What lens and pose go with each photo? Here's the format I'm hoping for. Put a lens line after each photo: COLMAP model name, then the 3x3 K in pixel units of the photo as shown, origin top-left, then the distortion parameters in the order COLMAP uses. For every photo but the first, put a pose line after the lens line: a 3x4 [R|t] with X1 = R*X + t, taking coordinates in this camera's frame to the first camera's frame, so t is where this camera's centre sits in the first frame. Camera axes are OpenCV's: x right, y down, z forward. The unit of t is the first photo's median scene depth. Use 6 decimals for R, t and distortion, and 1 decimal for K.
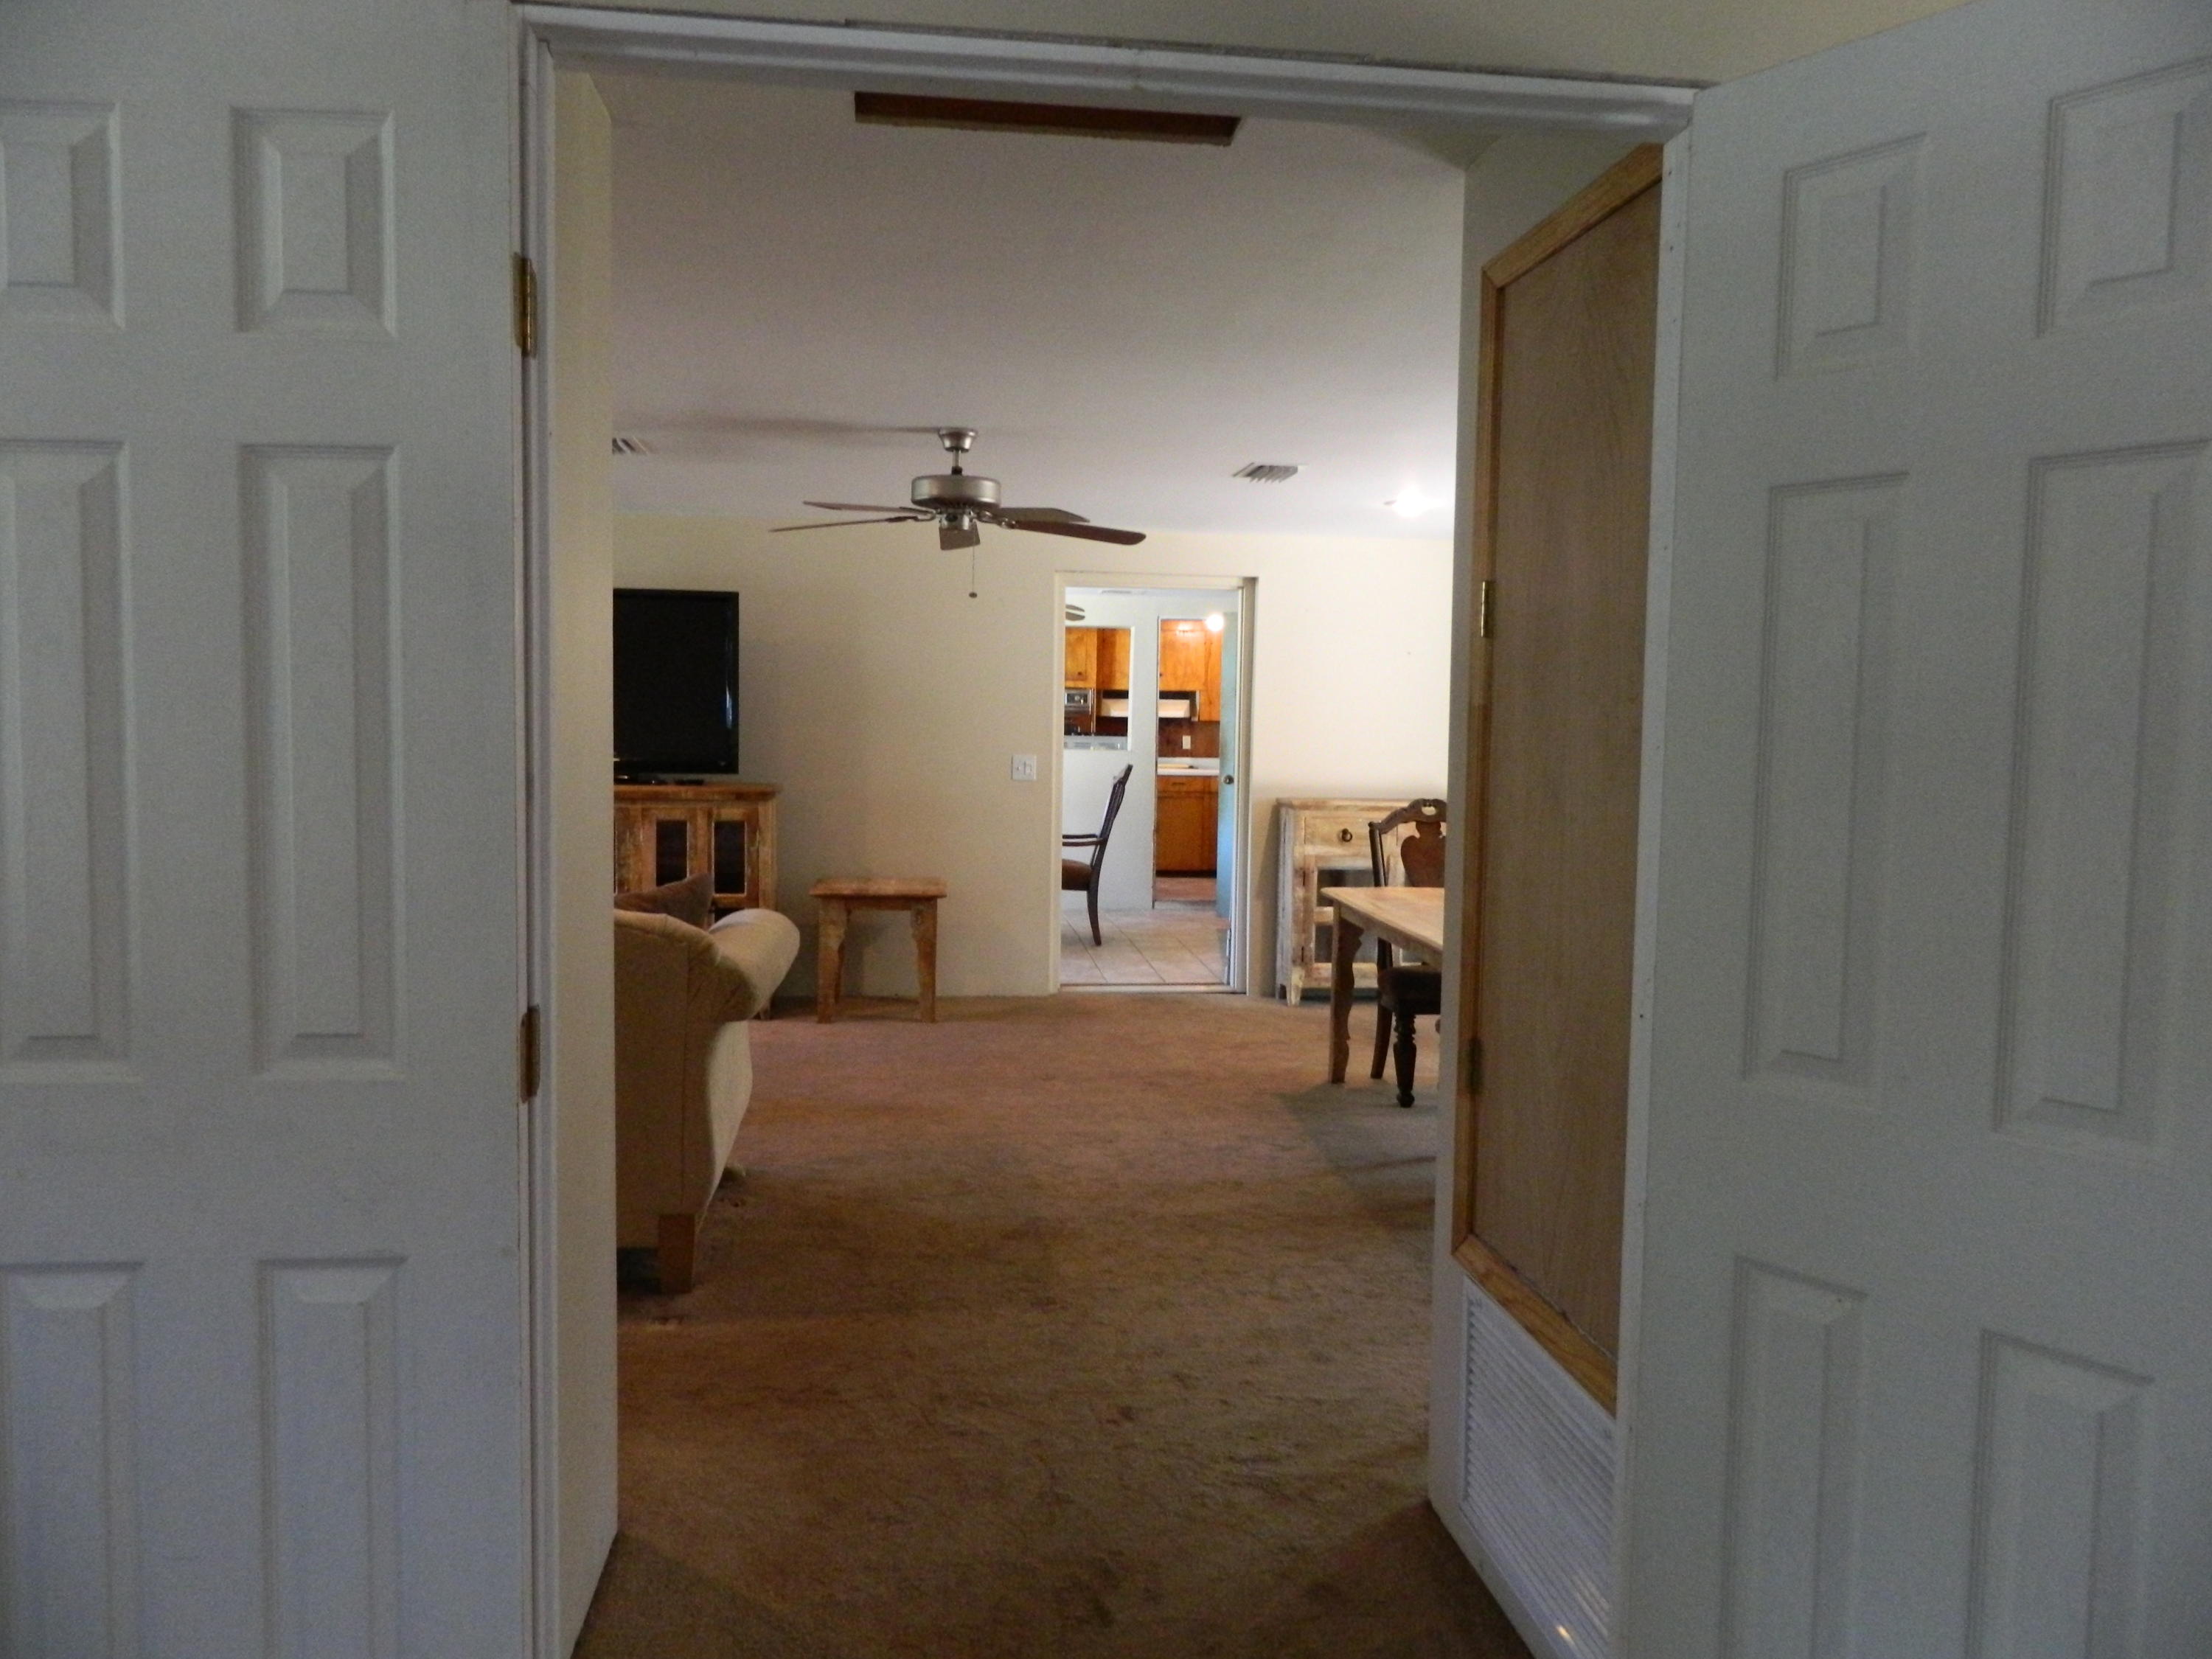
lens RADIAL K [[1648.2, 0, 1106.0], [0, 1648.2, 829.5], [0, 0, 1]] dist [0.004836, 0.006436]
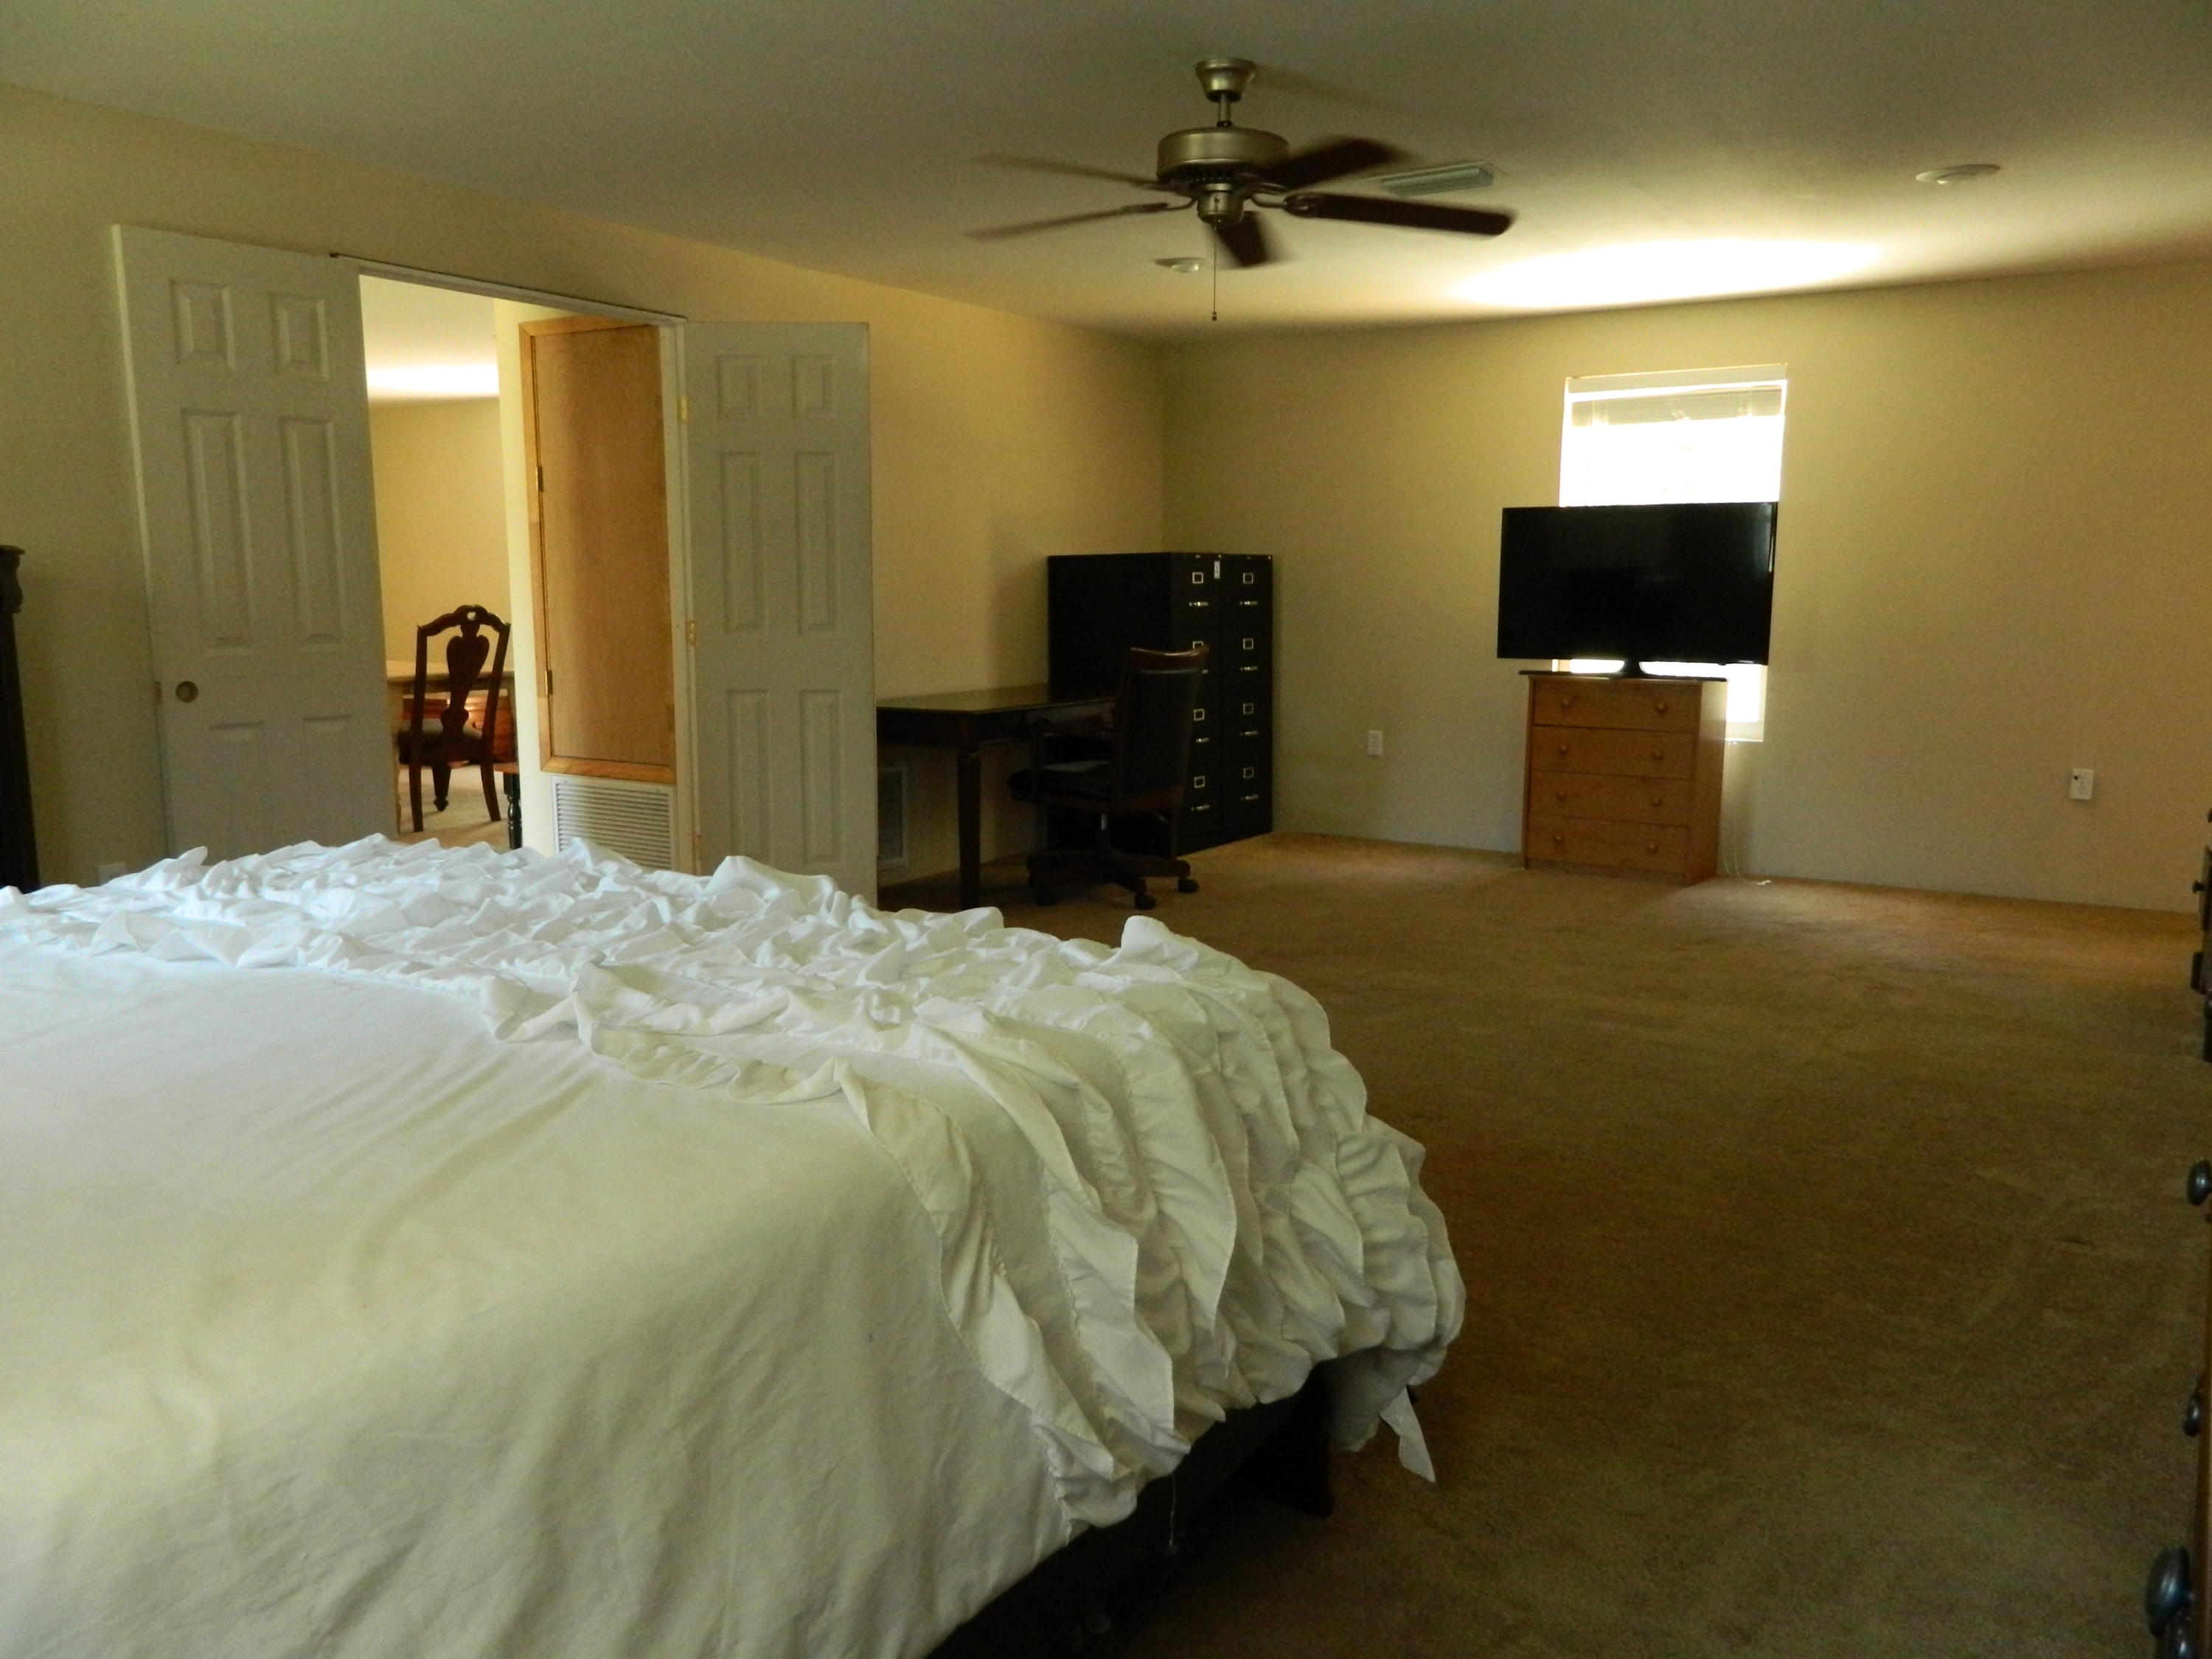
lens RADIAL K [[1648.2, 0, 1106.0], [0, 1648.2, 829.5], [0, 0, 1]] dist [0.004836, 0.006436]
pose [[0.627304, -0.134559, 0.767062, -1.829741], [0.057123, 0.990257, 0.126997, 0.172972], [-0.776677, -0.035849, 0.628878, -1.786267]]
